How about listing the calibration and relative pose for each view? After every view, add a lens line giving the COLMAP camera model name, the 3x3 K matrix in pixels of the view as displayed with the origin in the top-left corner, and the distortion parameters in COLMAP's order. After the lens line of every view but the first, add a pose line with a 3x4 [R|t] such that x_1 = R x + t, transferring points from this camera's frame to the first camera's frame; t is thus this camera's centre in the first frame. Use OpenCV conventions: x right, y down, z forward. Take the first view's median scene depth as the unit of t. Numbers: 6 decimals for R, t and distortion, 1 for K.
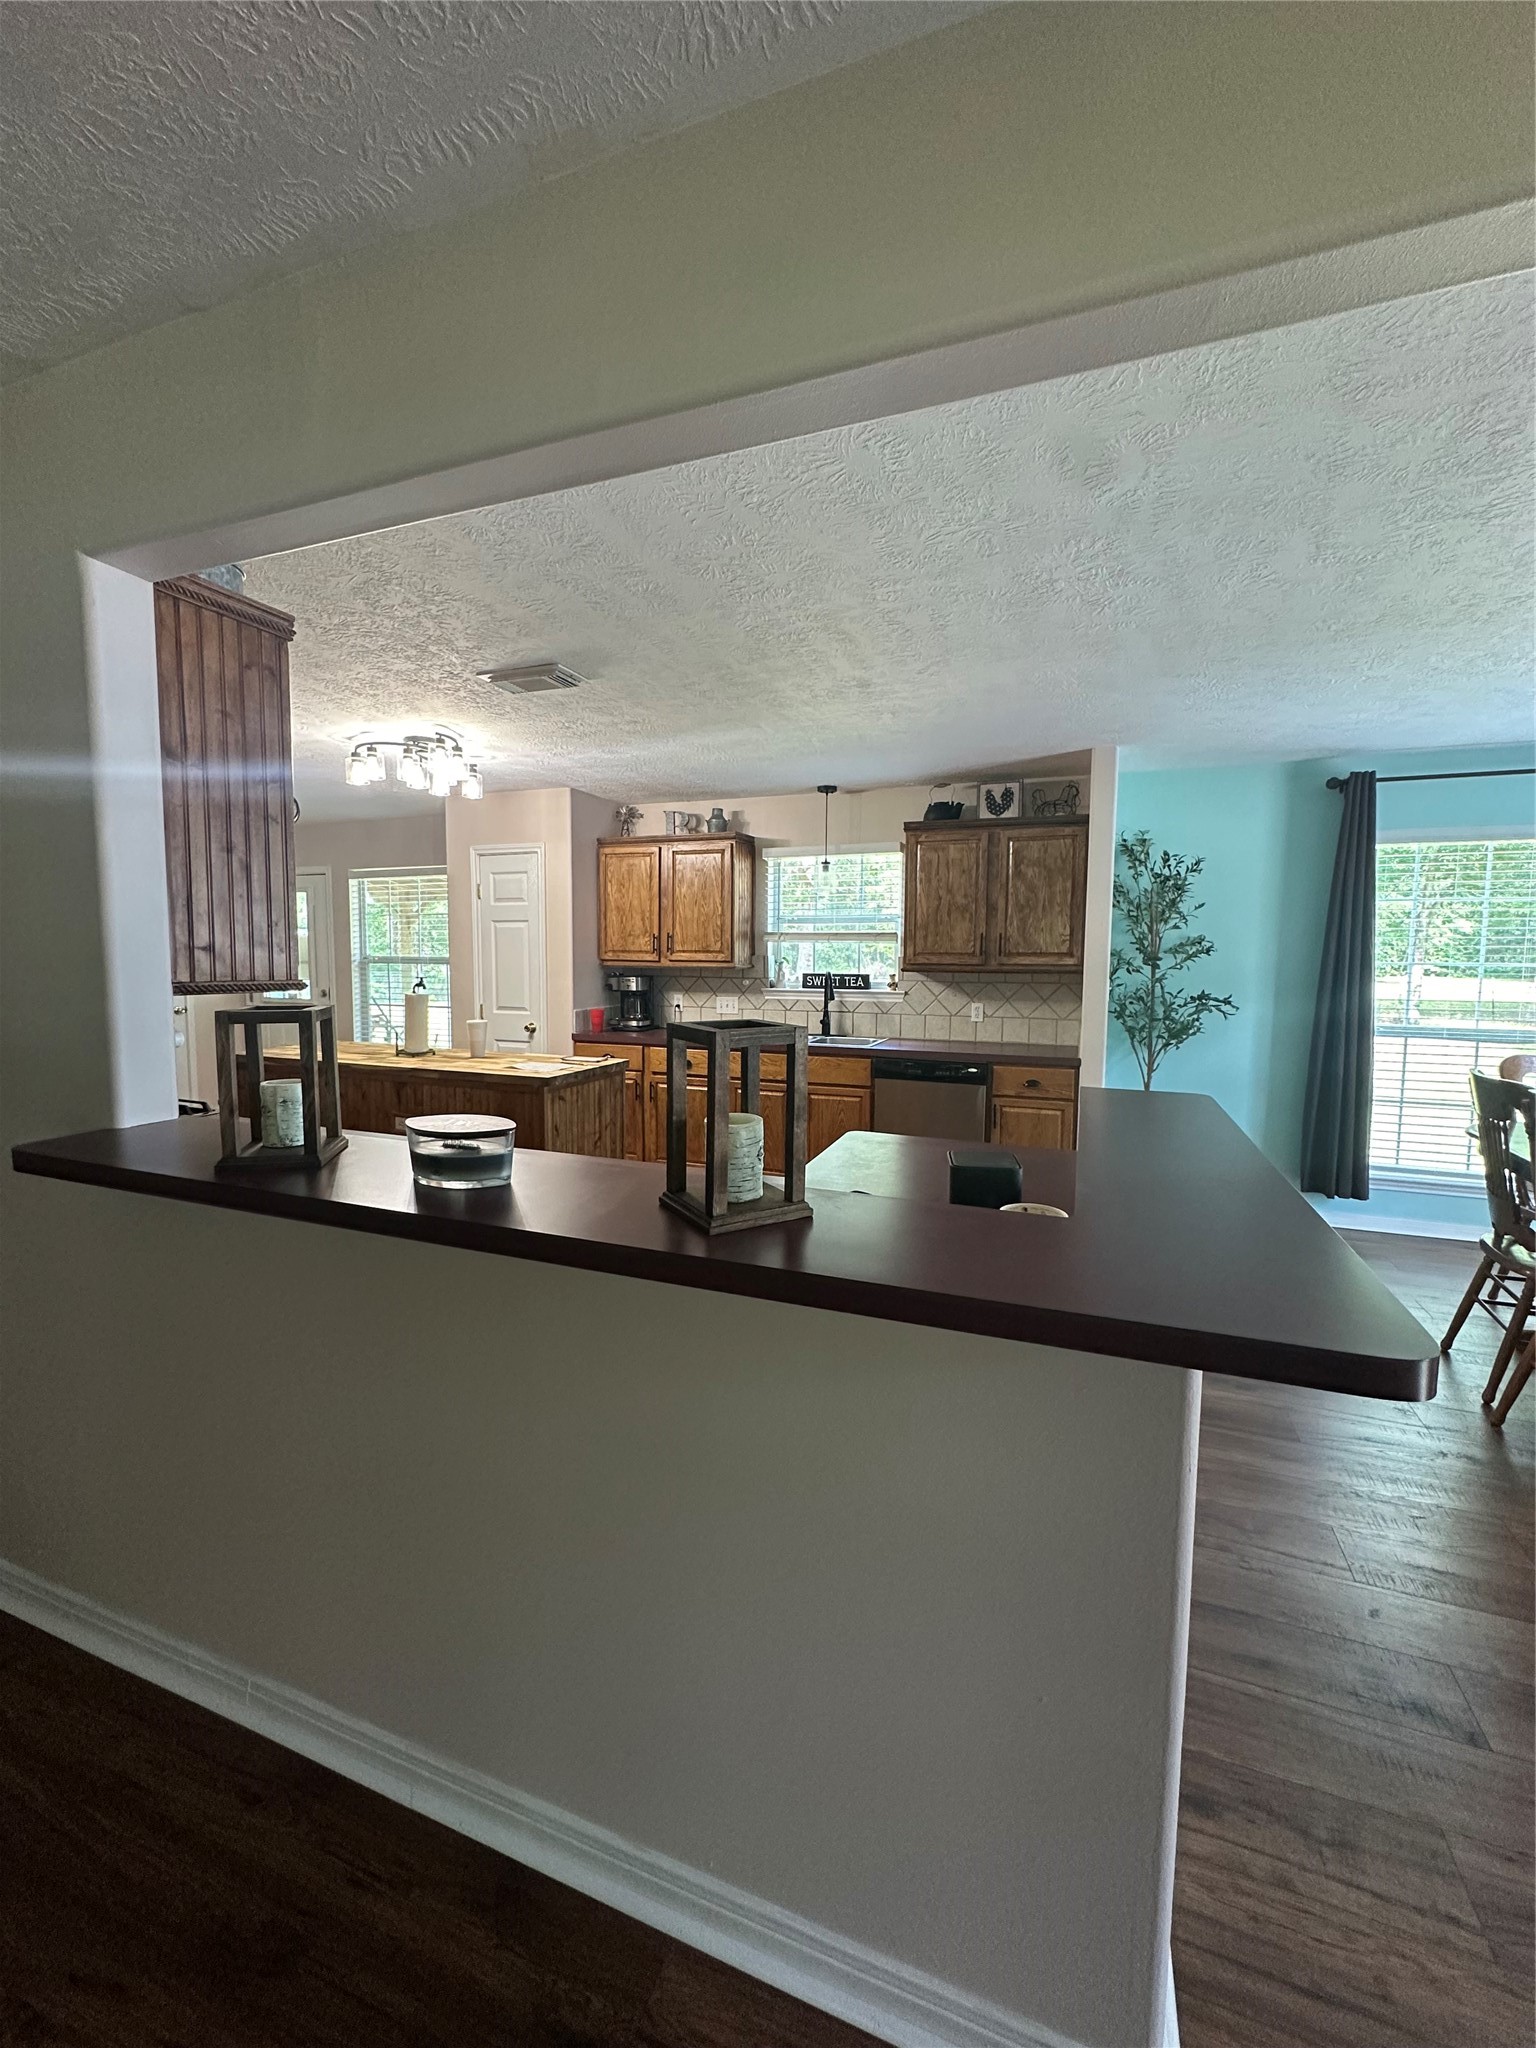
lens RADIAL K [[819.4, 0, 767.6], [0, 819.4, 1017.7], [0, 0, 1]] dist [-0.002309, 0.000472]
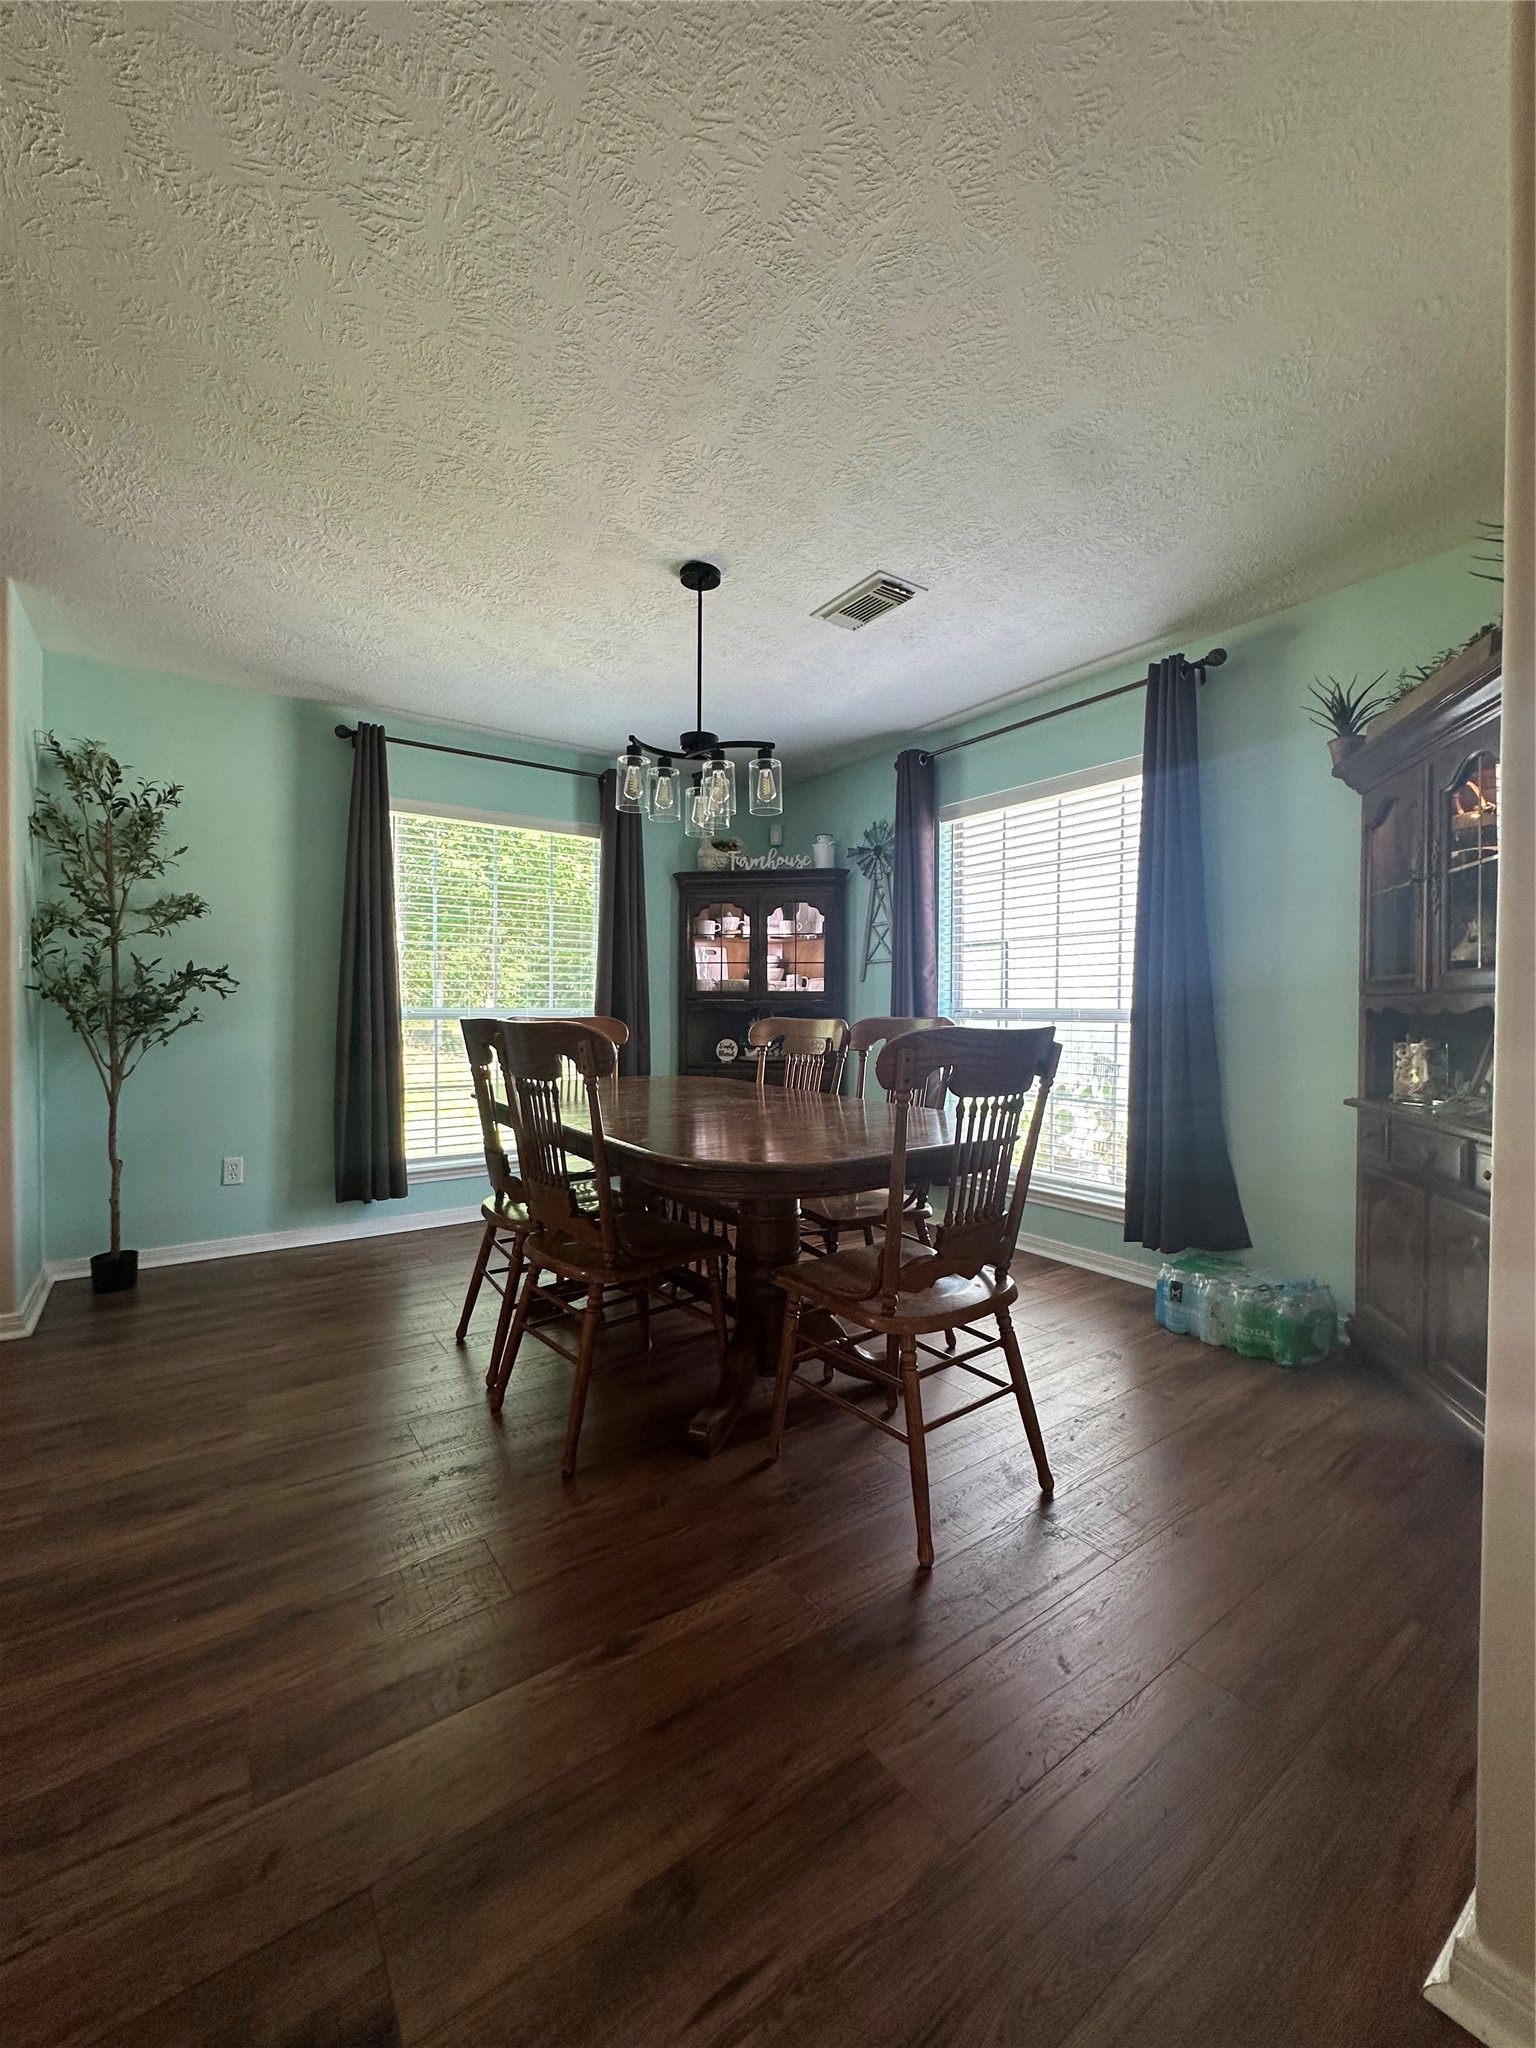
lens RADIAL K [[819.4, 0, 773.0], [0, 819.4, 1023.3], [0, 0, 1]] dist [-0.002309, 0.000472]
pose [[0.540761, -0.020500, 0.840926, 0.187521], [0.061719, 0.997975, -0.015361, 0.067771], [-0.838909, 0.060207, 0.540932, 0.146104]]
